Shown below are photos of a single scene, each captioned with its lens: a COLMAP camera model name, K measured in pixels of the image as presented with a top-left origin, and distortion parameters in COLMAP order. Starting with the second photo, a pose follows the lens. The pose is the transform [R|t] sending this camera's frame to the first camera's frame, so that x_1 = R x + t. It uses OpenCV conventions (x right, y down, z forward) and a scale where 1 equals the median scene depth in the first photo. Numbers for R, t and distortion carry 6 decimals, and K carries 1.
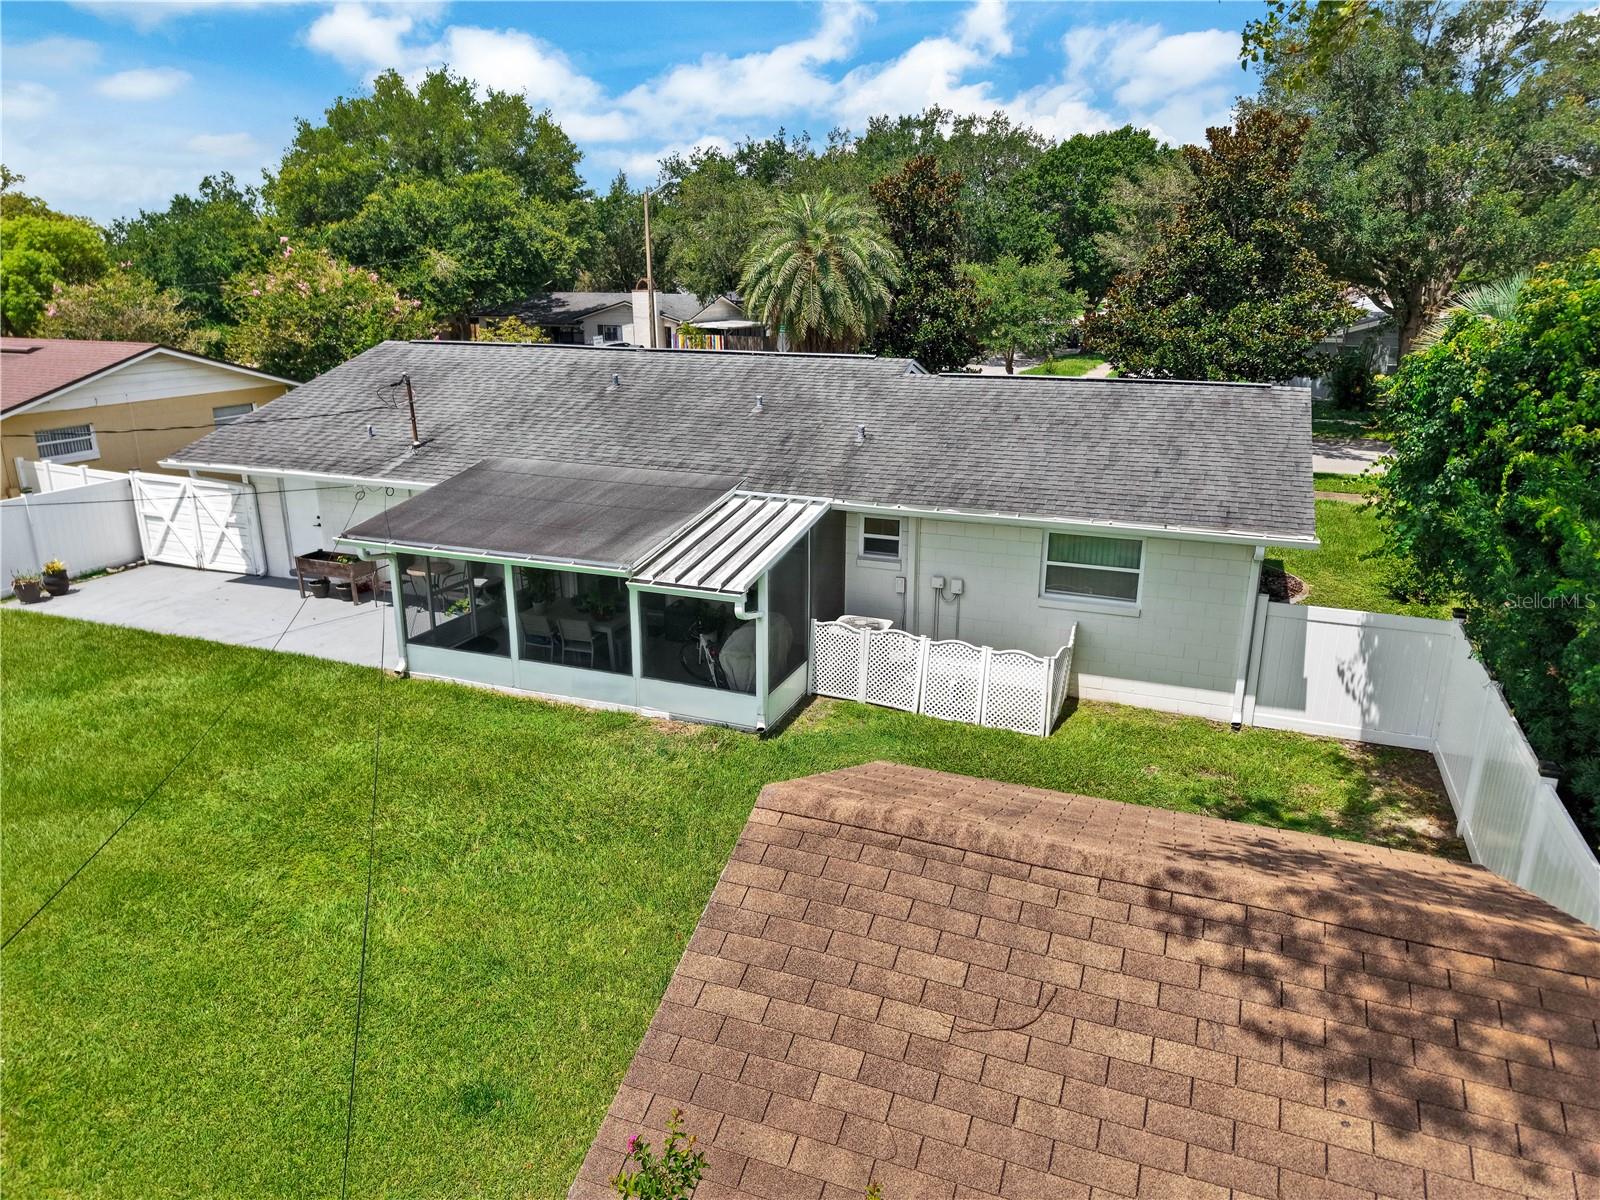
lens RADIAL K [[1085.5, 0, 796.1], [0, 1085.5, 595.3], [0, 0, 1]] dist [0.004562, -0.005651]
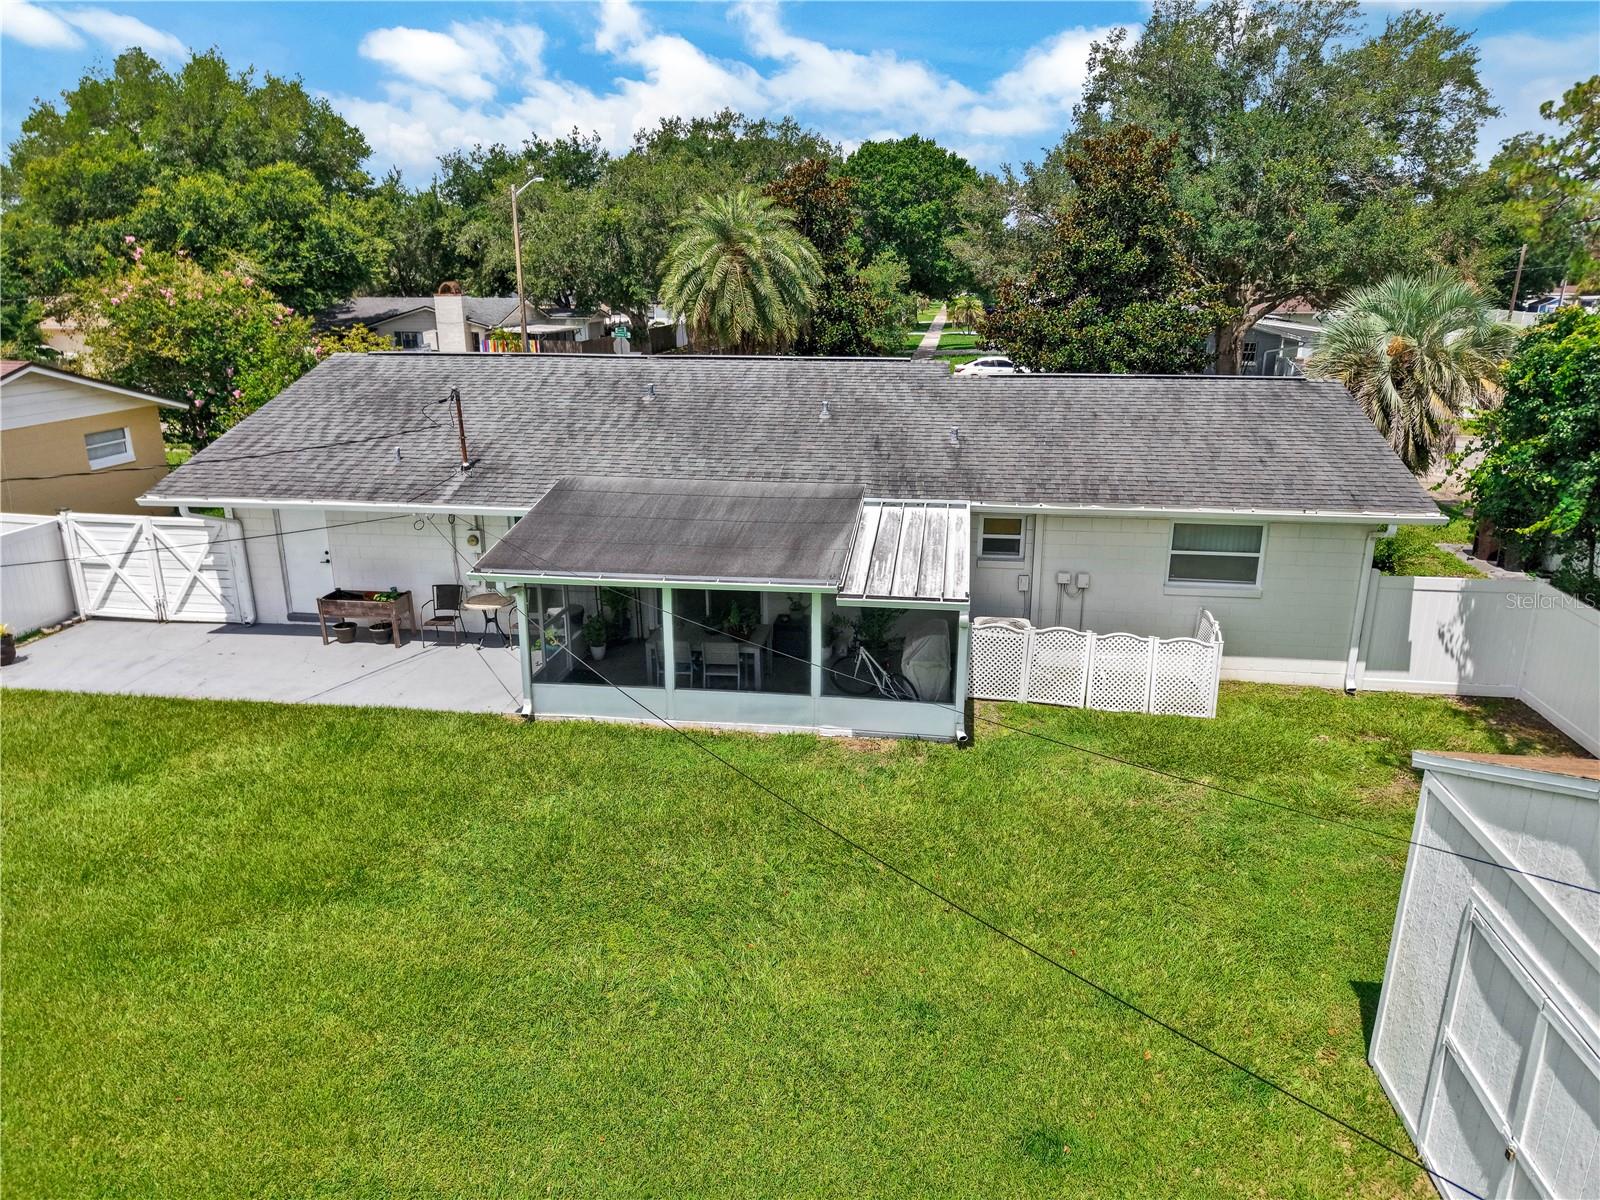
lens RADIAL K [[1085.5, 0, 796.1], [0, 1085.5, 595.3], [0, 0, 1]] dist [0.004562, -0.005651]
pose [[0.970605, -0.069912, 0.230299, -0.289740], [0.070442, 0.997498, 0.005930, -0.016114], [-0.230138, 0.010467, 0.973102, 0.051589]]
